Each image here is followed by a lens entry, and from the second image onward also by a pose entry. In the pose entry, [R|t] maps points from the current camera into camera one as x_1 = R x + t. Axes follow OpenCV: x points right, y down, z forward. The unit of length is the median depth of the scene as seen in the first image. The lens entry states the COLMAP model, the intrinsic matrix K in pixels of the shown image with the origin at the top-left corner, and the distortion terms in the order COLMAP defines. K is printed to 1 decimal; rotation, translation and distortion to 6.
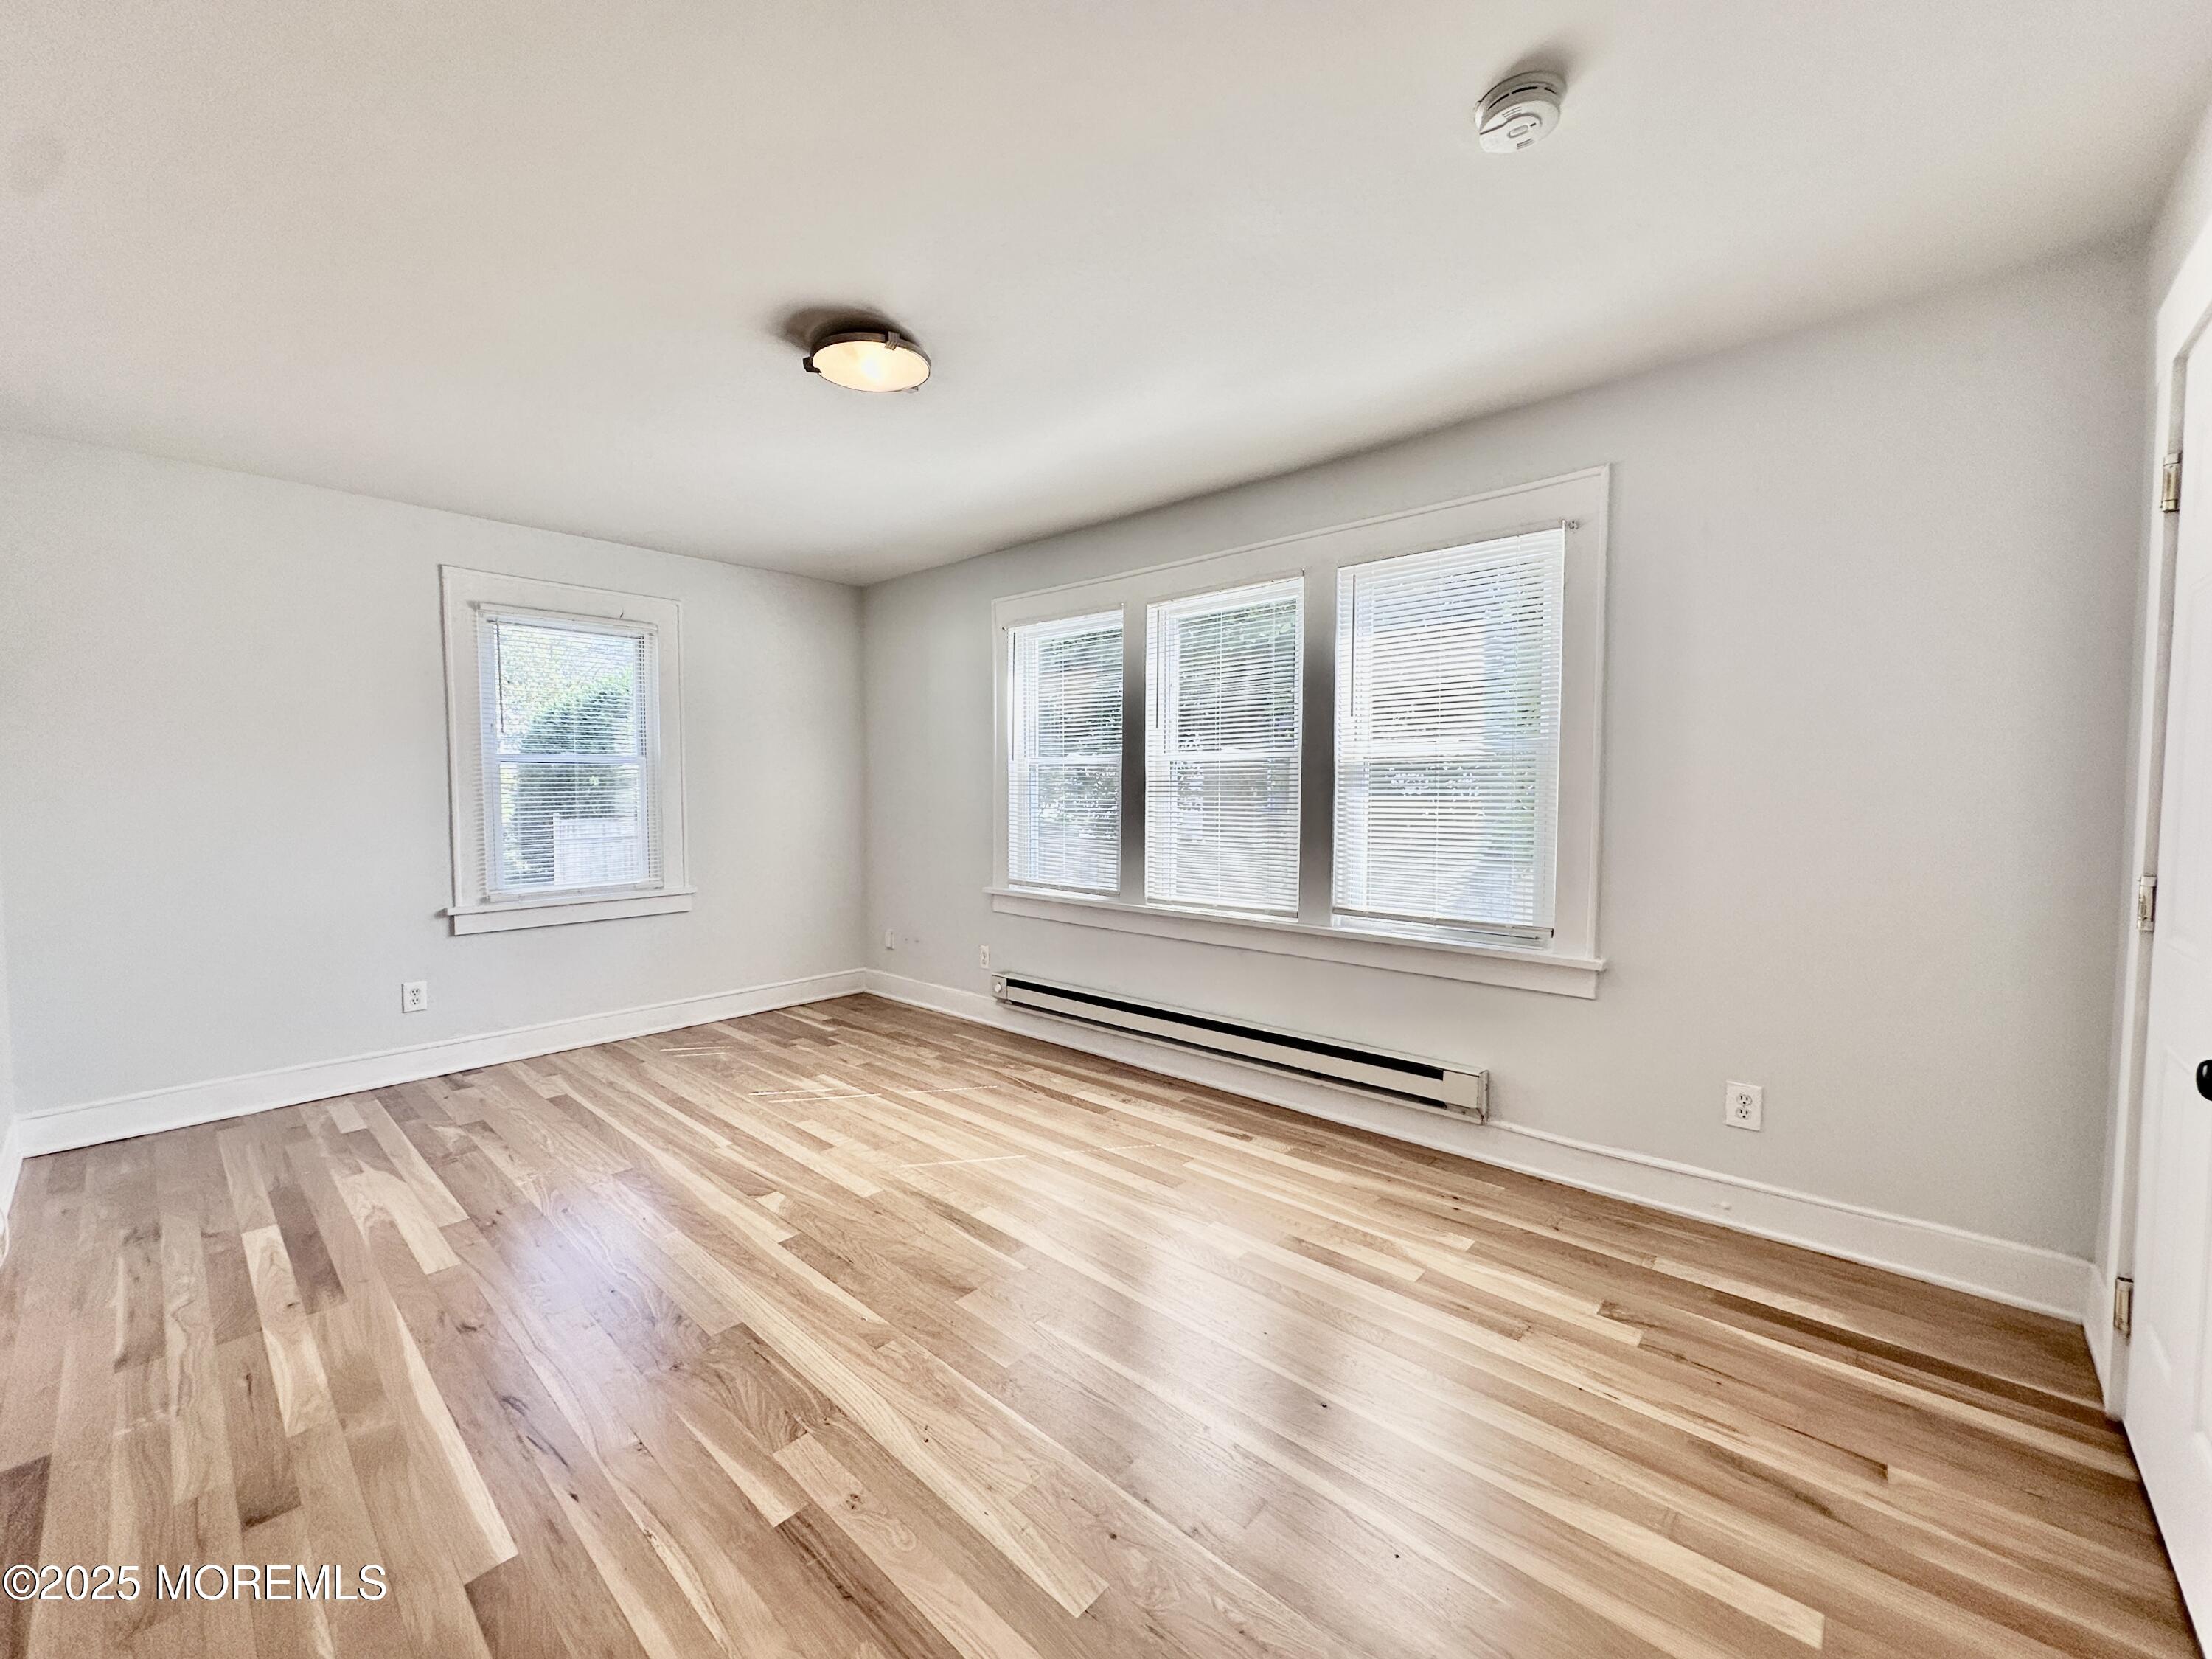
lens RADIAL K [[881.9, 0, 1105.3], [0, 881.9, 833.3], [0, 0, 1]] dist [-0.001763, 0.000334]
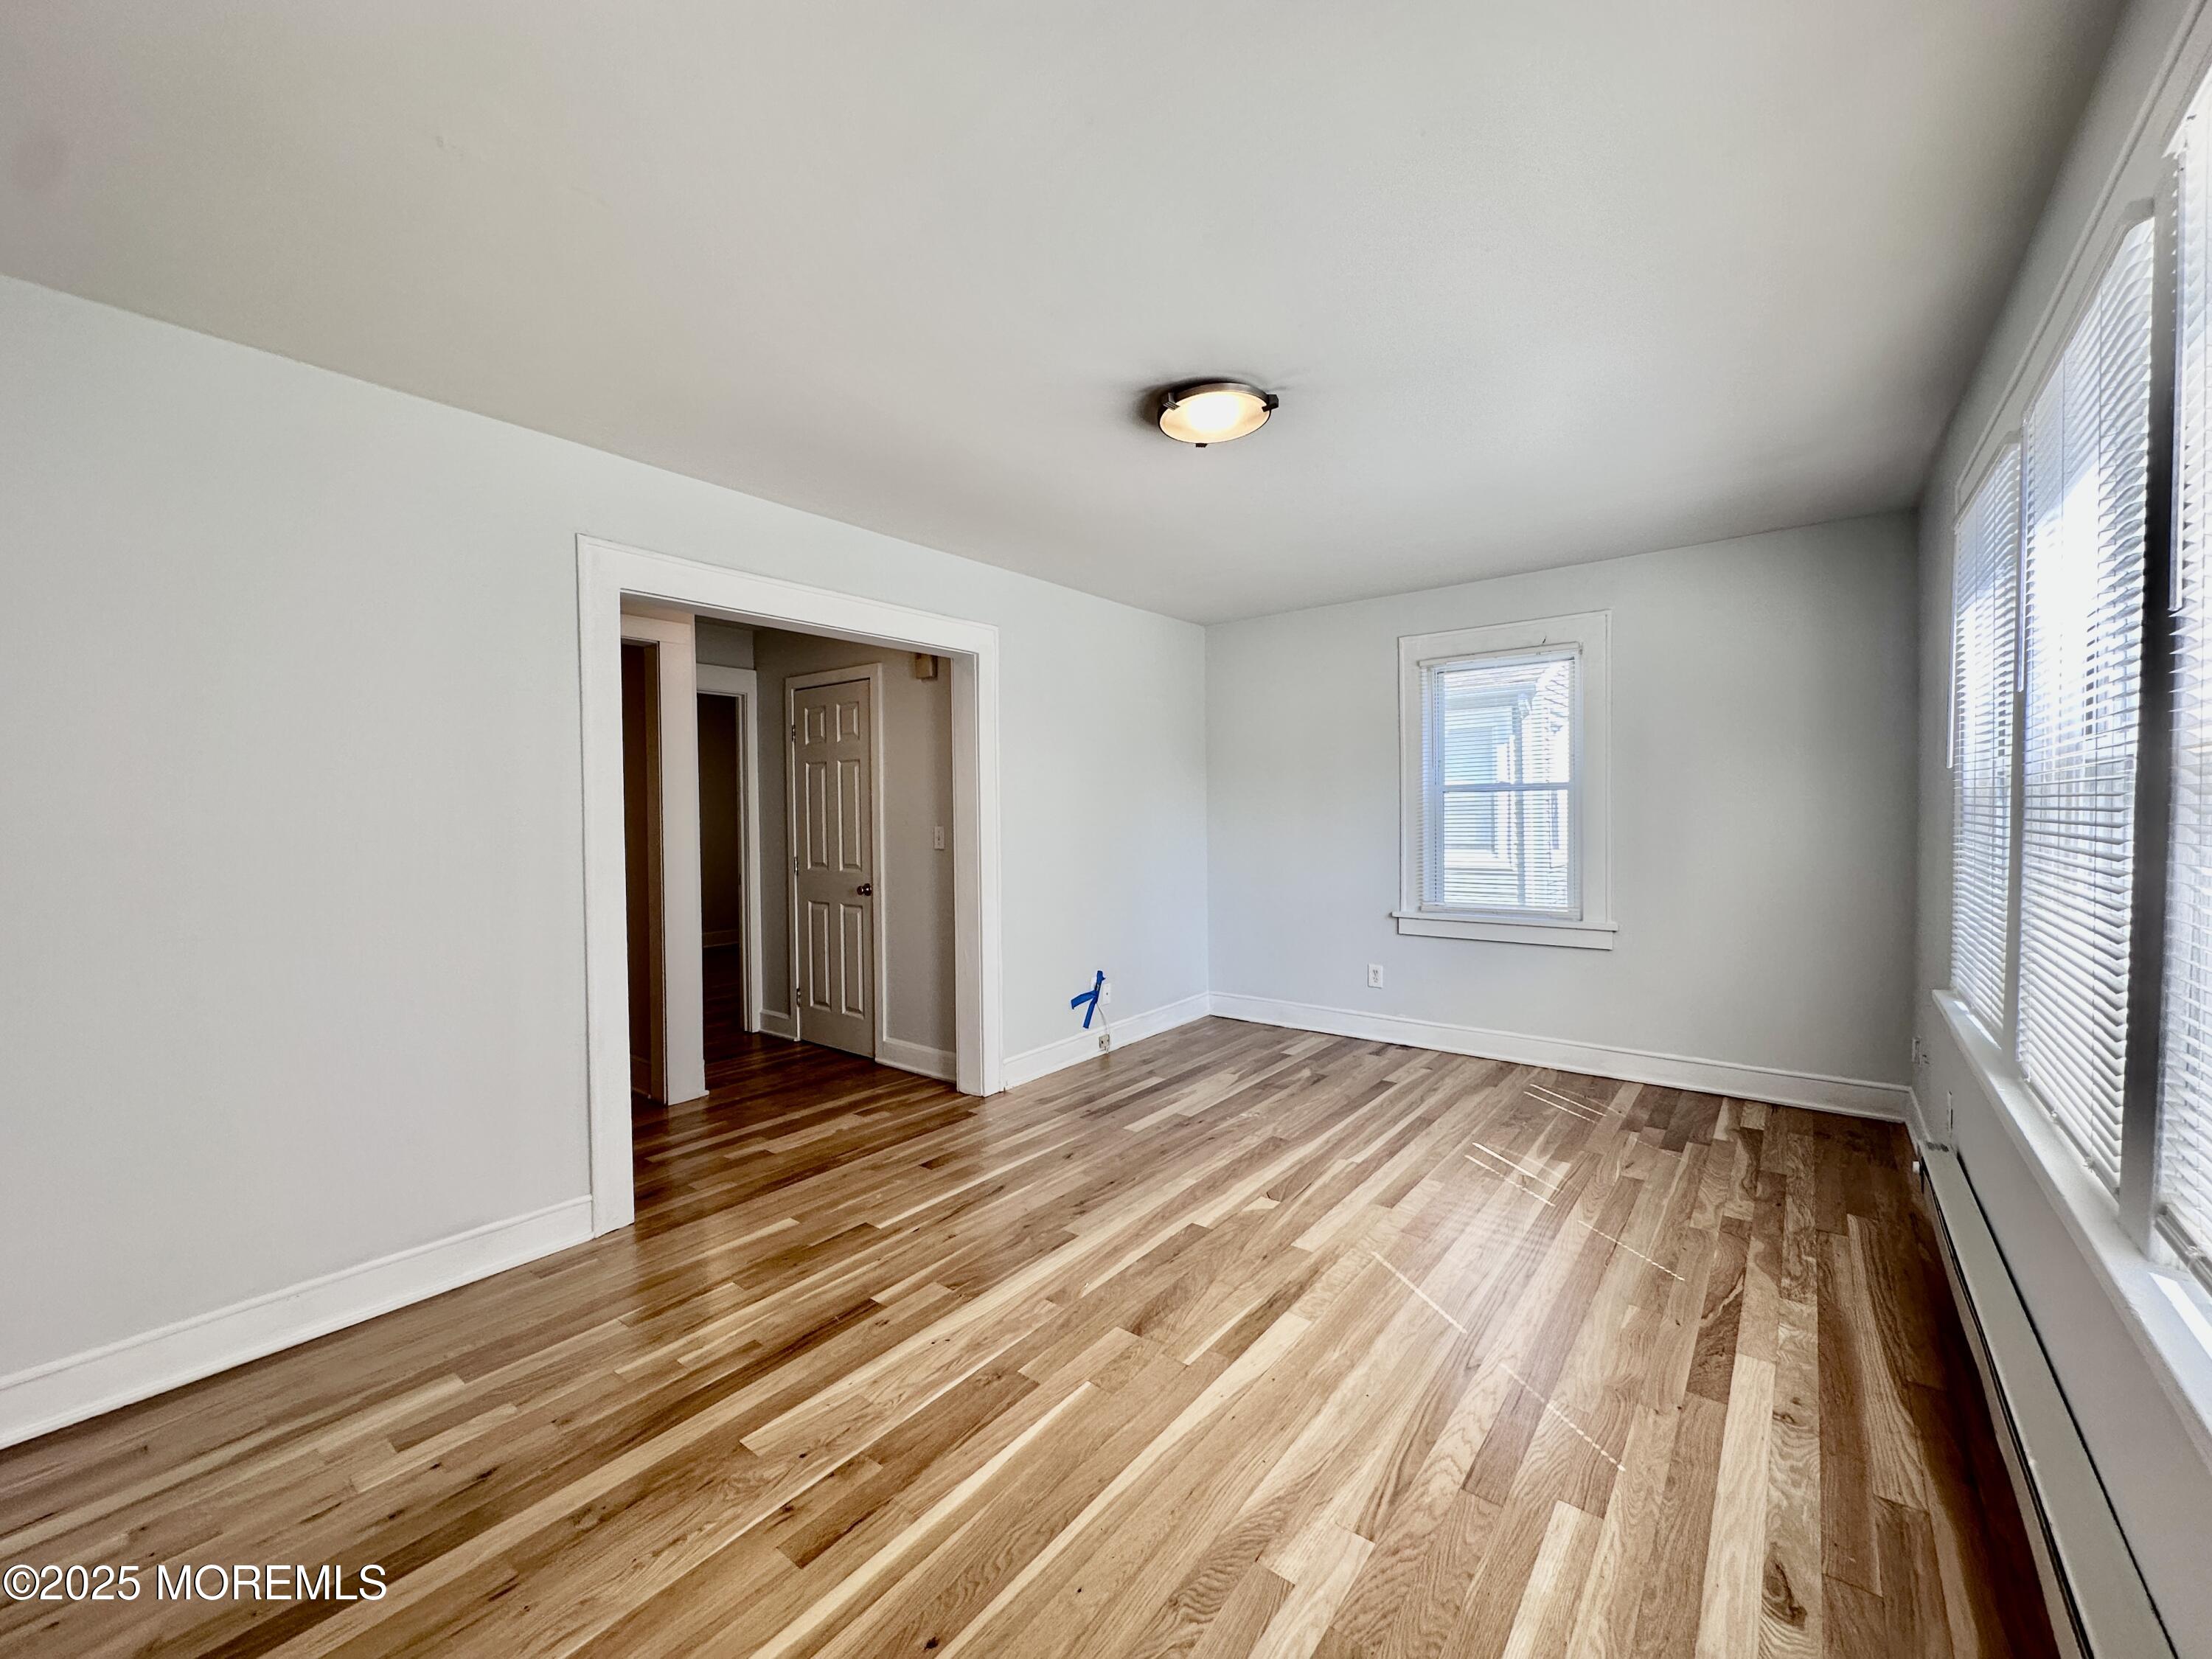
lens RADIAL K [[881.9, 0, 1103.7], [0, 881.9, 831.7], [0, 0, 1]] dist [-0.001763, 0.000334]
pose [[0.065866, 0.025165, -0.997511, 0.545681], [-0.040909, 0.998910, 0.022499, -0.044649], [0.996990, 0.039326, 0.066823, 0.579225]]
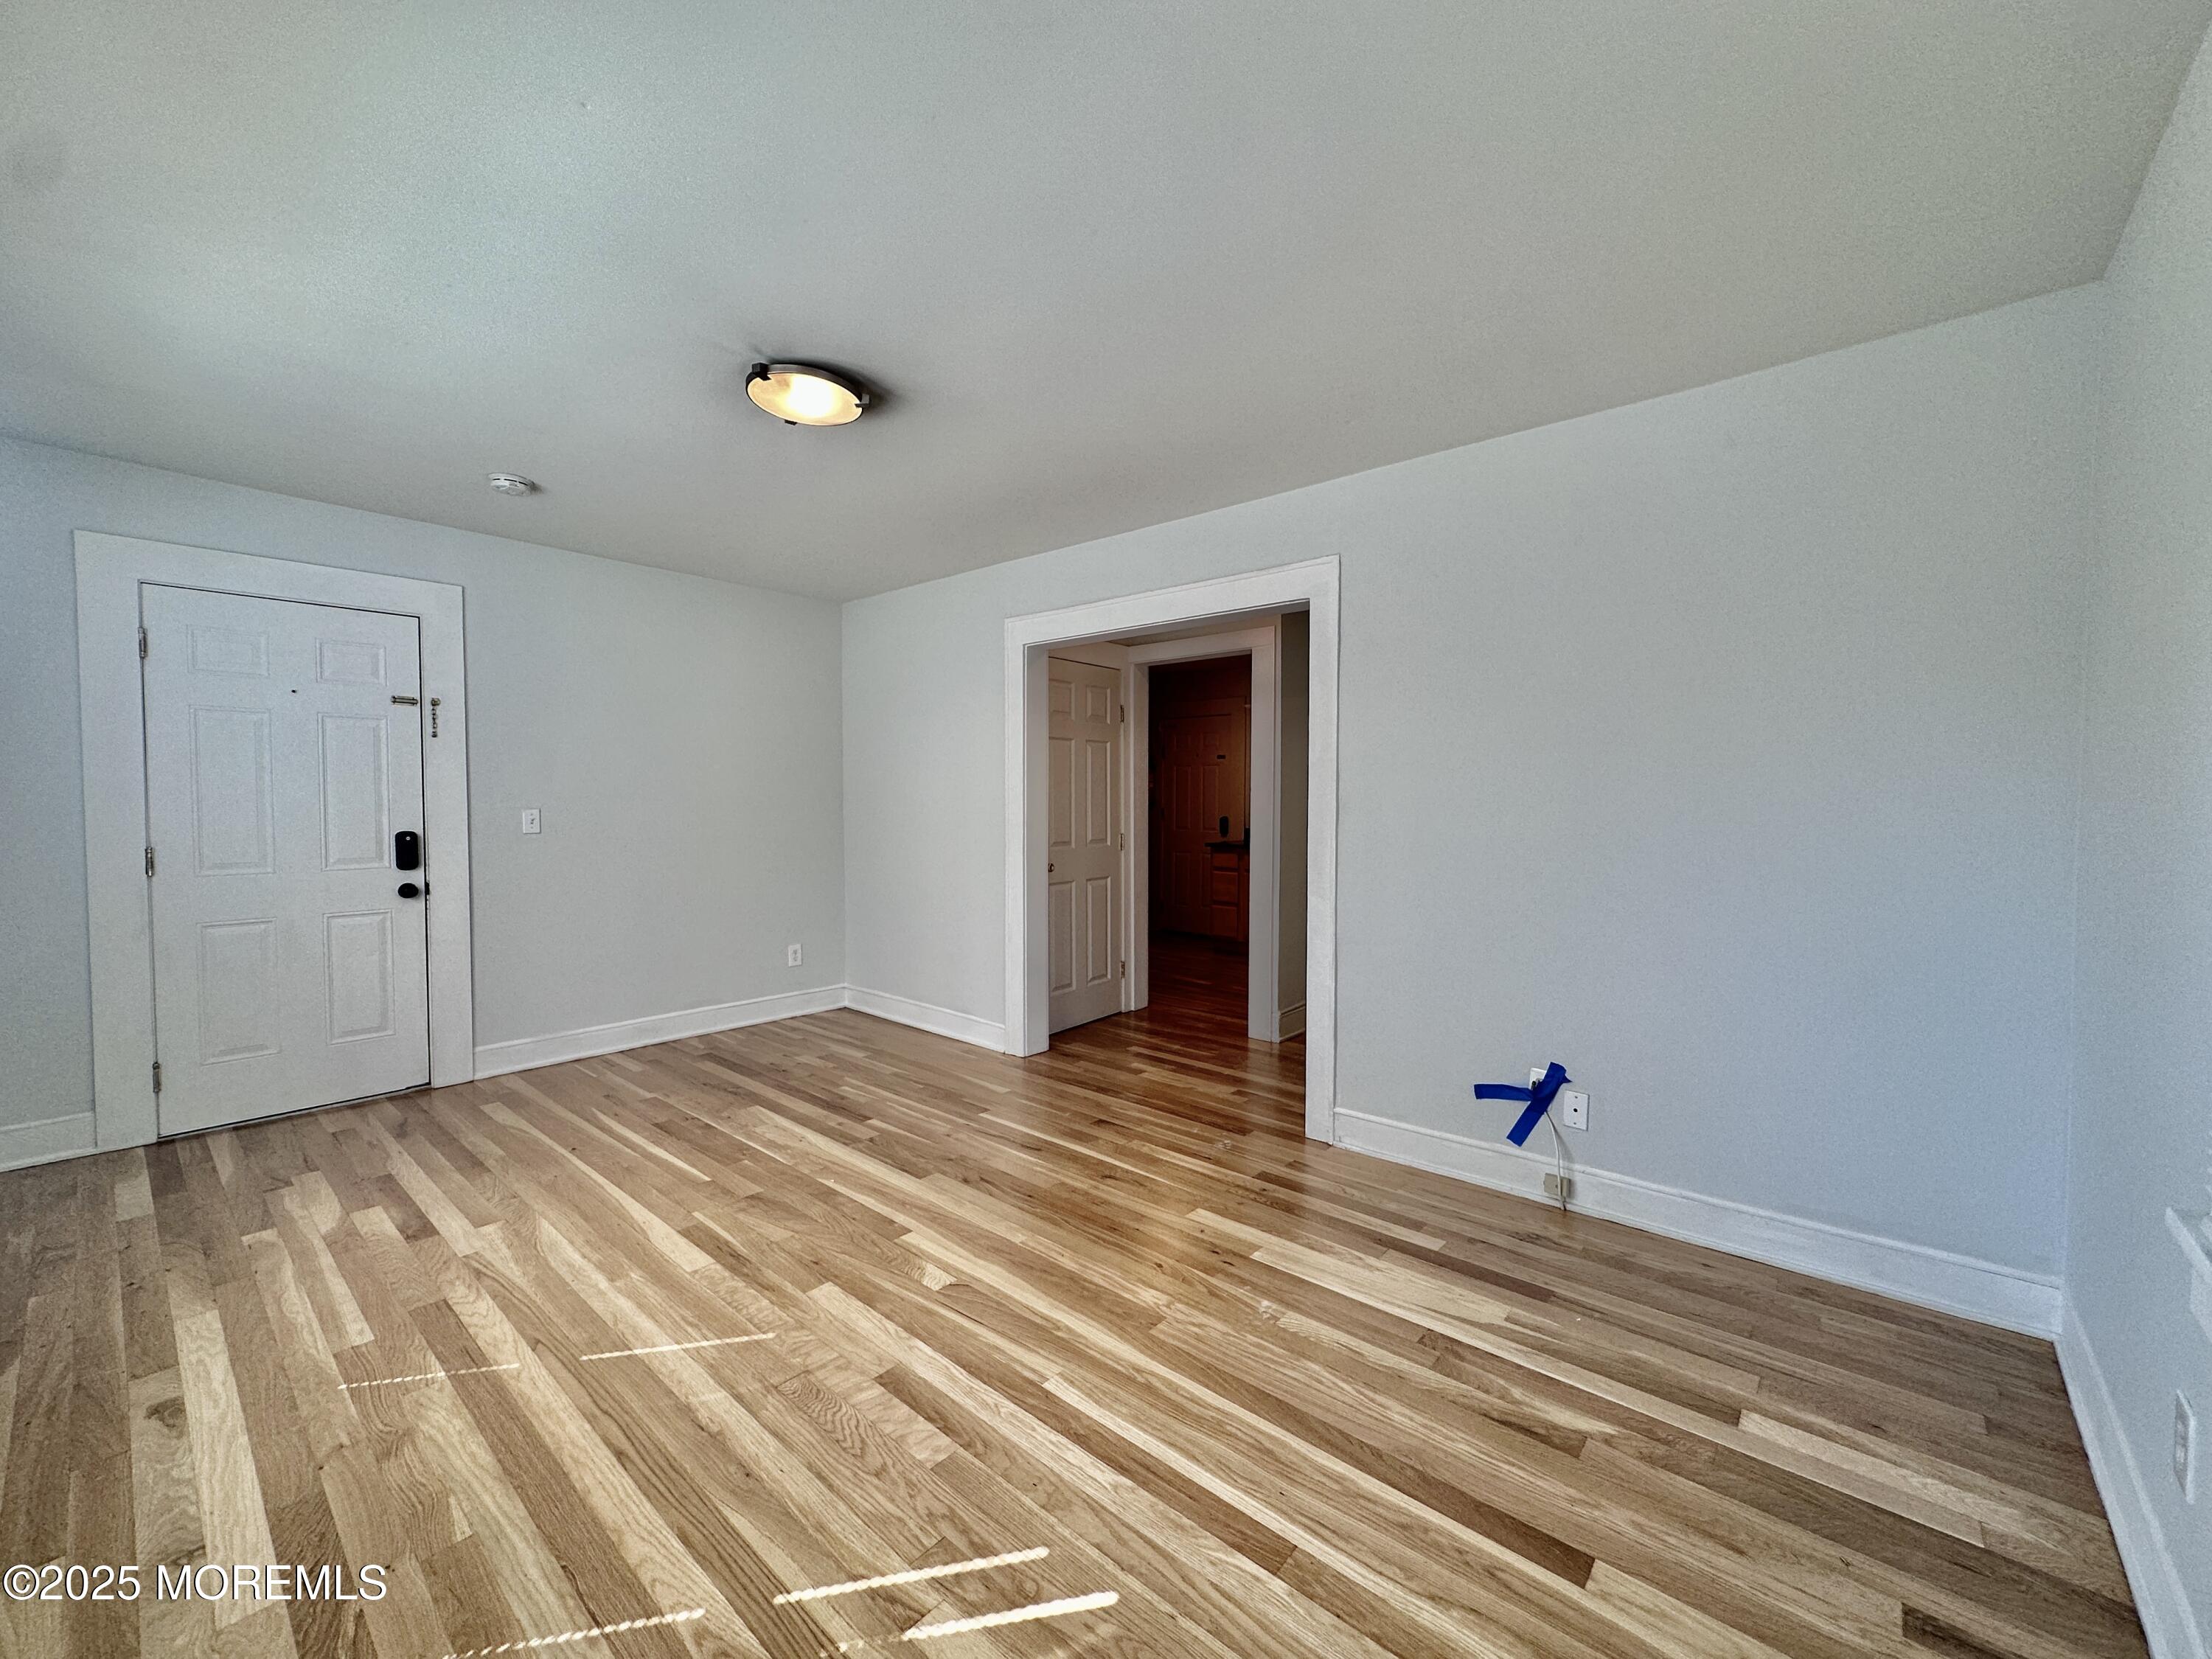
lens RADIAL K [[881.9, 0, 1104.4], [0, 881.9, 823.5], [0, 0, 1]] dist [-0.001763, 0.000334]
pose [[-0.999797, 0.000219, -0.020163, -0.425954], [-0.001402, 0.996766, 0.080347, -0.080845], [0.020115, 0.080359, -0.996563, 1.483527]]
